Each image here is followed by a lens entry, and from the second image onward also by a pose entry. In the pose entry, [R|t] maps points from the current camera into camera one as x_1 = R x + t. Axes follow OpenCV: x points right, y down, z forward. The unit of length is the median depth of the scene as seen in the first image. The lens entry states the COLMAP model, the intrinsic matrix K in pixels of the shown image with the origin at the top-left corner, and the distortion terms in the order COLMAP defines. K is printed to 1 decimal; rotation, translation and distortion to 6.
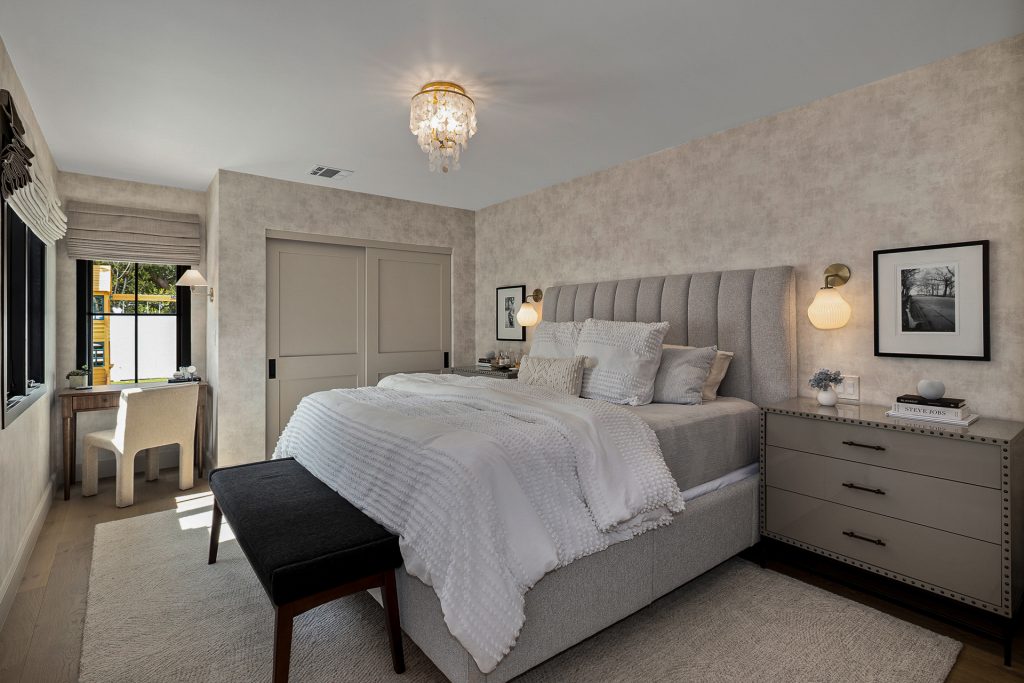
lens RADIAL K [[496.9, 0, 512.3], [0, 496.9, 319.0], [0, 0, 1]] dist [0.000902, 0.000232]
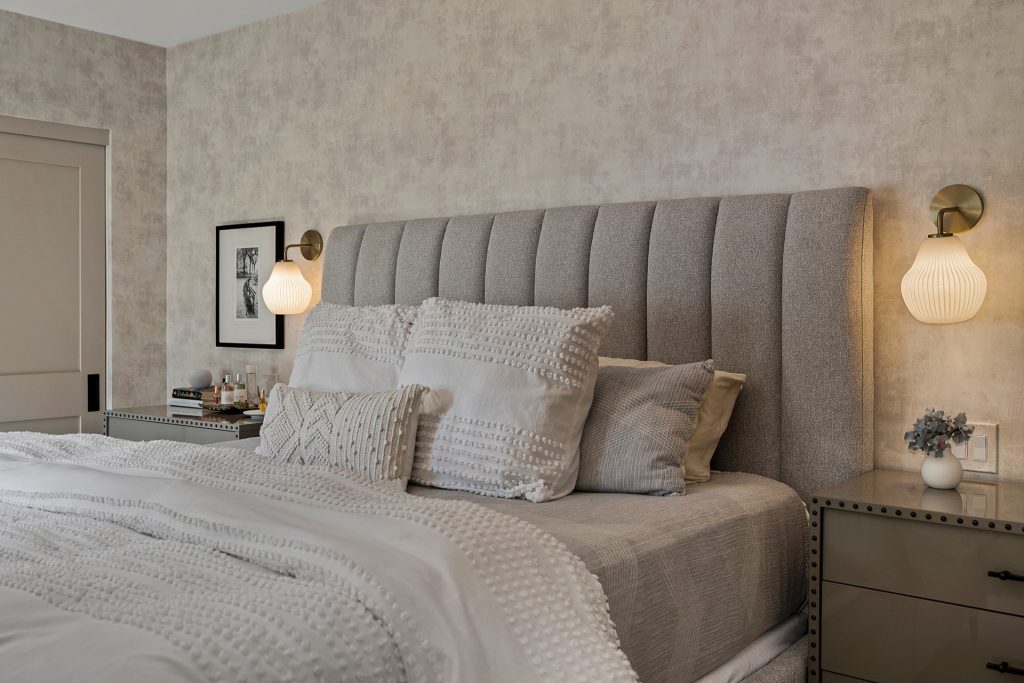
lens RADIAL K [[946.4, 0, 509.8], [0, 946.4, 320.0], [0, 0, 1]] dist [0.003334, 0.004577]
pose [[0.968704, 0.002556, 0.248206, 0.017533], [-0.007643, 0.999780, 0.019536, 0.001981], [-0.248101, -0.020822, 0.968510, 0.193927]]
